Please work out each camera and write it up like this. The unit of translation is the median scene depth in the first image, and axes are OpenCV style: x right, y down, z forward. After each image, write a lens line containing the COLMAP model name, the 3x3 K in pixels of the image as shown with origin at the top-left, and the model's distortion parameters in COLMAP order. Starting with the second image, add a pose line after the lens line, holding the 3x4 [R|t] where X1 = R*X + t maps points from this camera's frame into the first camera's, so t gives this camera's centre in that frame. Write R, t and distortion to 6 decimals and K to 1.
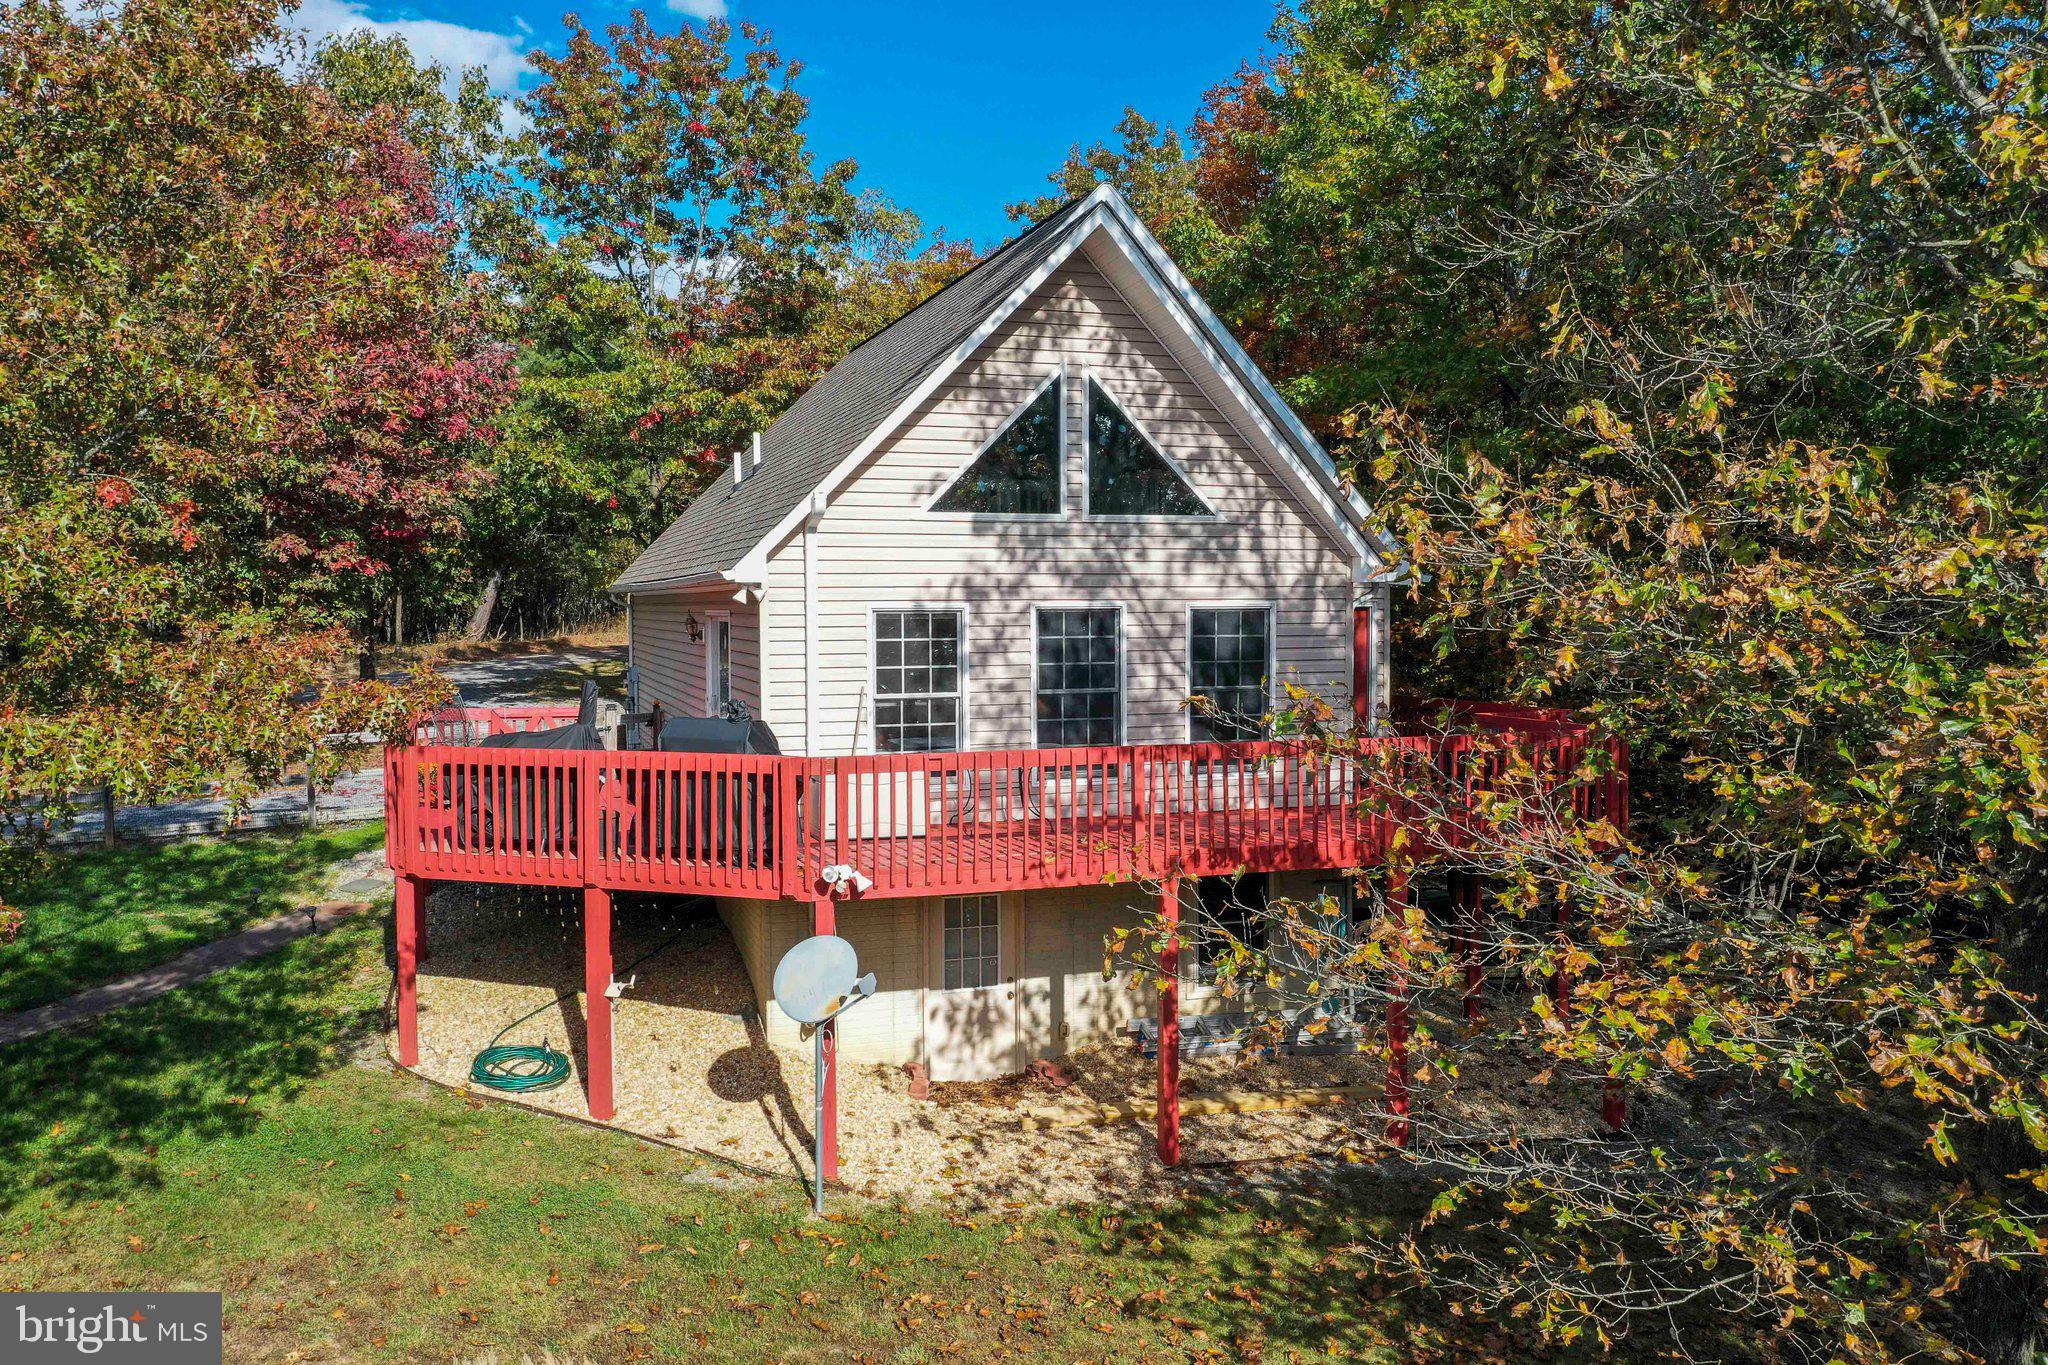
lens RADIAL K [[1624.7, 0, 1028.8], [0, 1624.7, 692.1], [0, 0, 1]] dist [-0.008634, -0.009806]
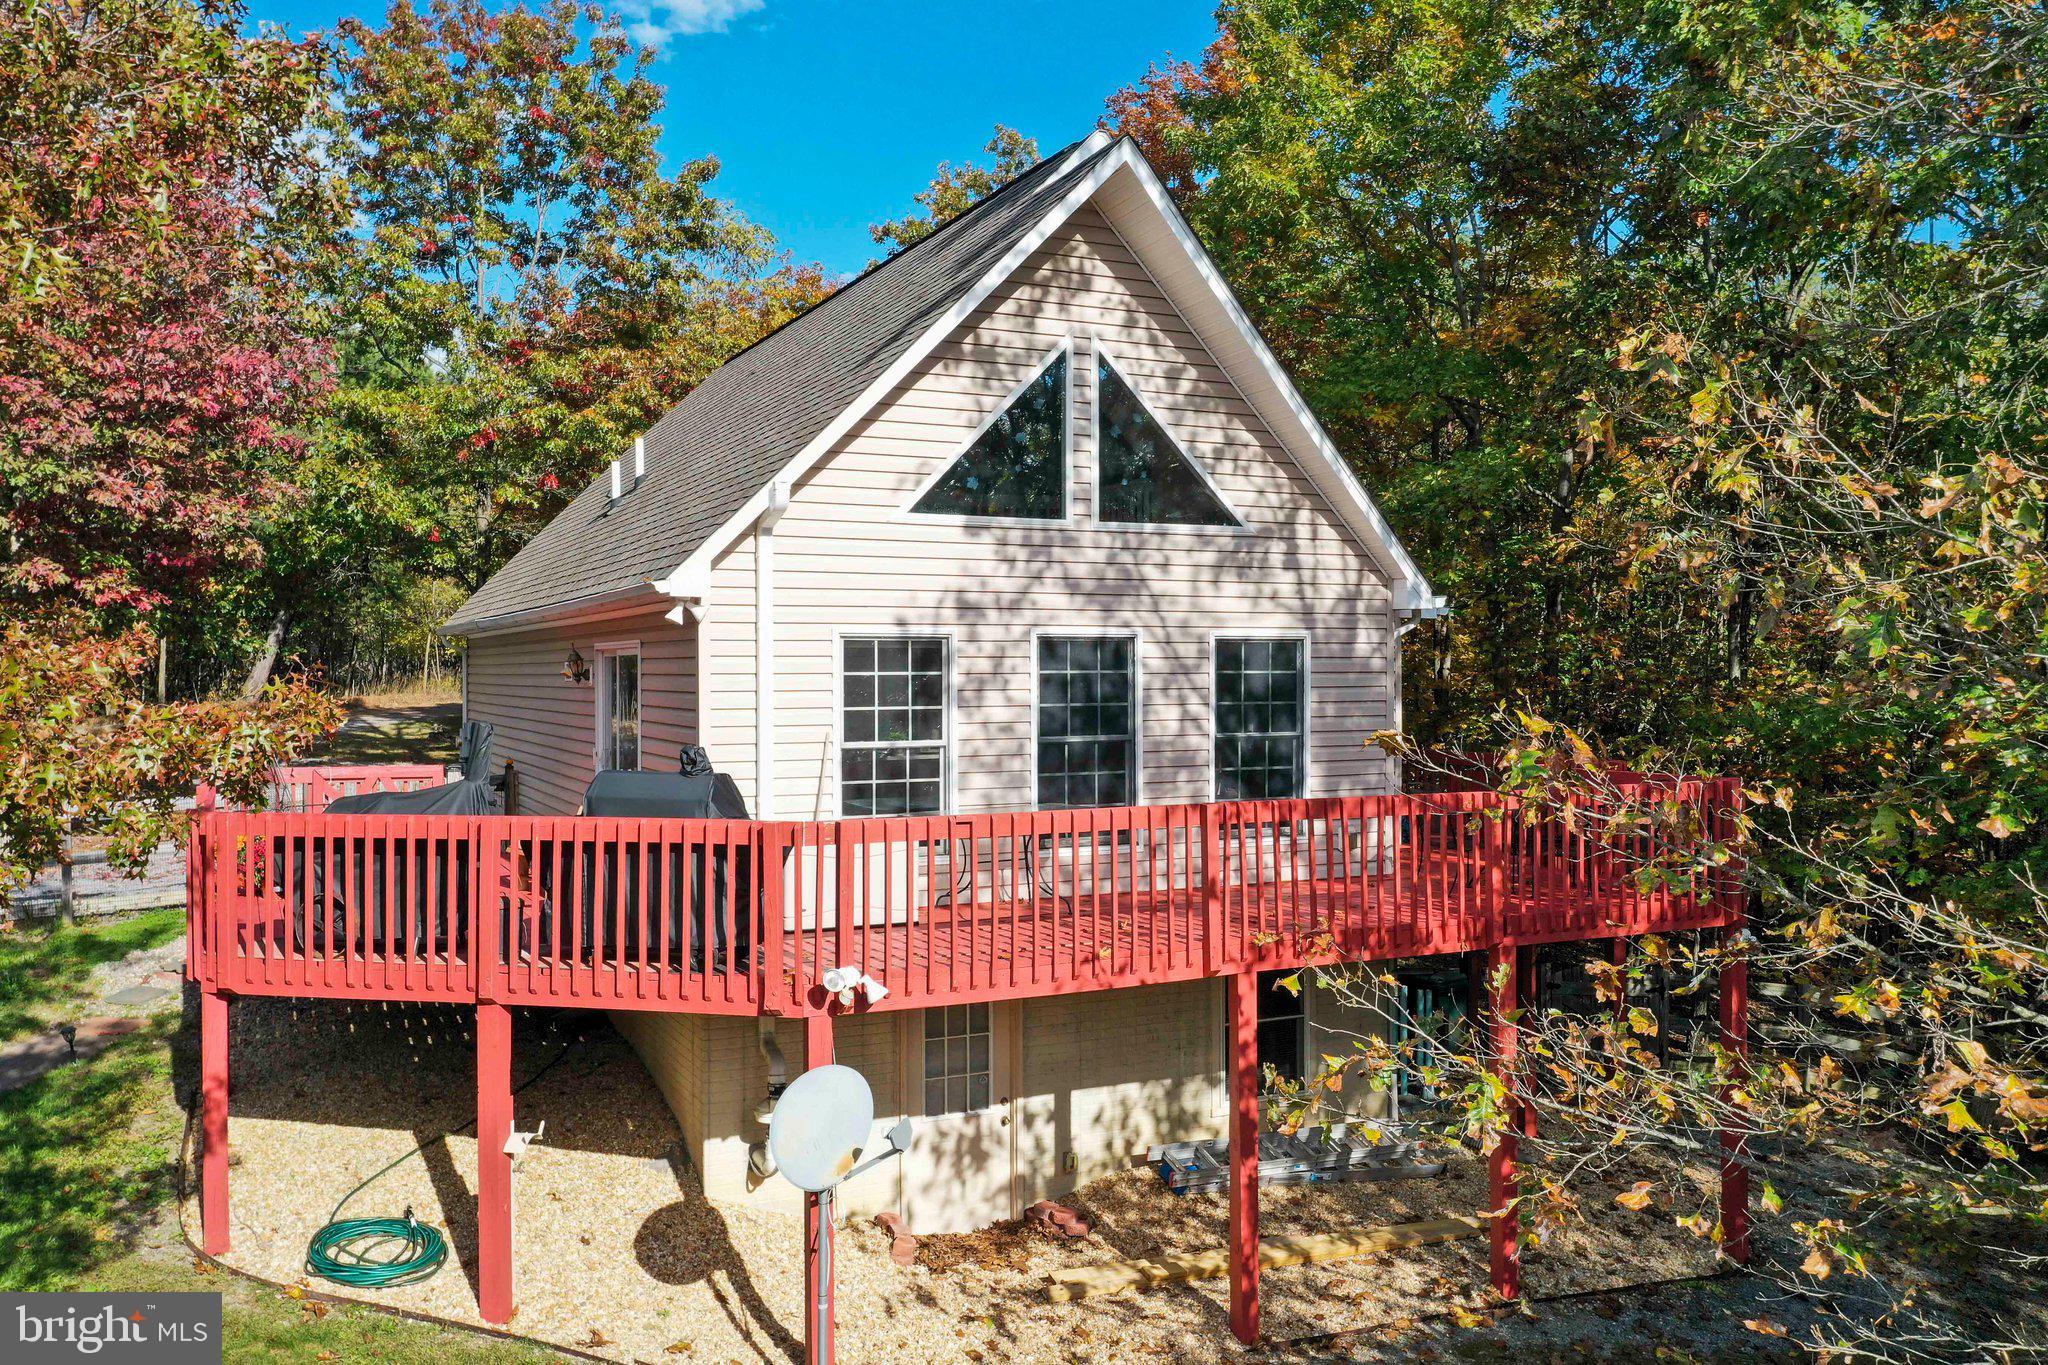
lens RADIAL K [[1624.7, 0, 1028.8], [0, 1624.7, 692.1], [0, 0, 1]] dist [-0.008634, -0.009806]
pose [[0.991752, -0.001339, 0.128168, -0.105489], [0.006751, 0.999103, -0.041807, 0.010523], [-0.127997, 0.042327, 0.990871, 0.207615]]
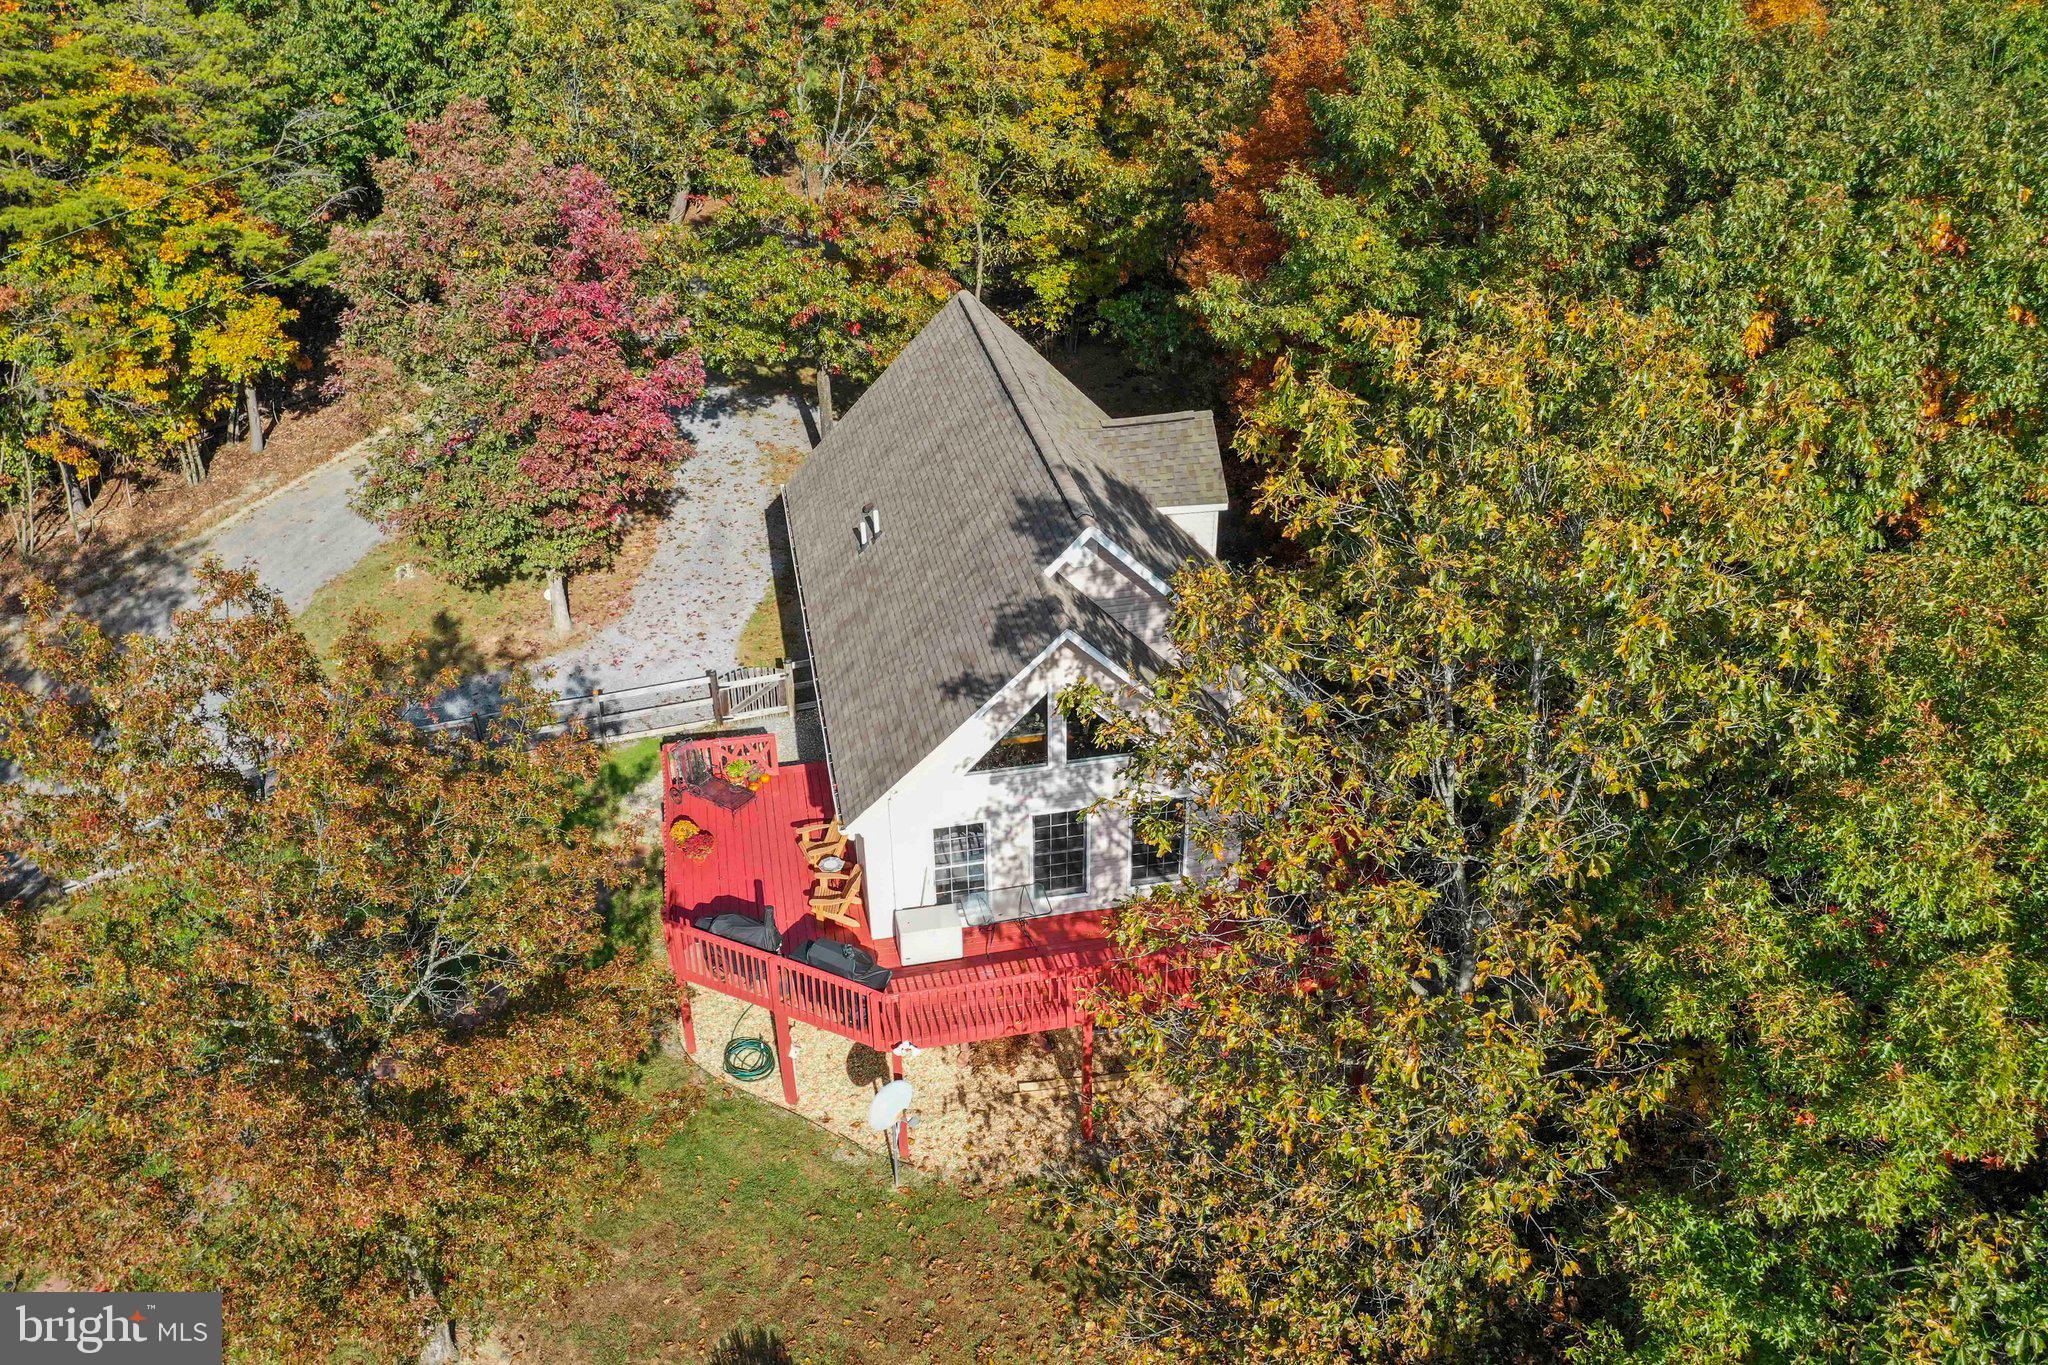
lens RADIAL K [[1624.7, 0, 1028.8], [0, 1624.7, 692.1], [0, 0, 1]] dist [-0.008634, -0.009806]
pose [[0.991193, 0.058859, -0.118627, 0.193727], [0.003744, 0.882983, 0.469390, -0.955912], [0.132374, -0.465700, 0.874986, -0.382257]]
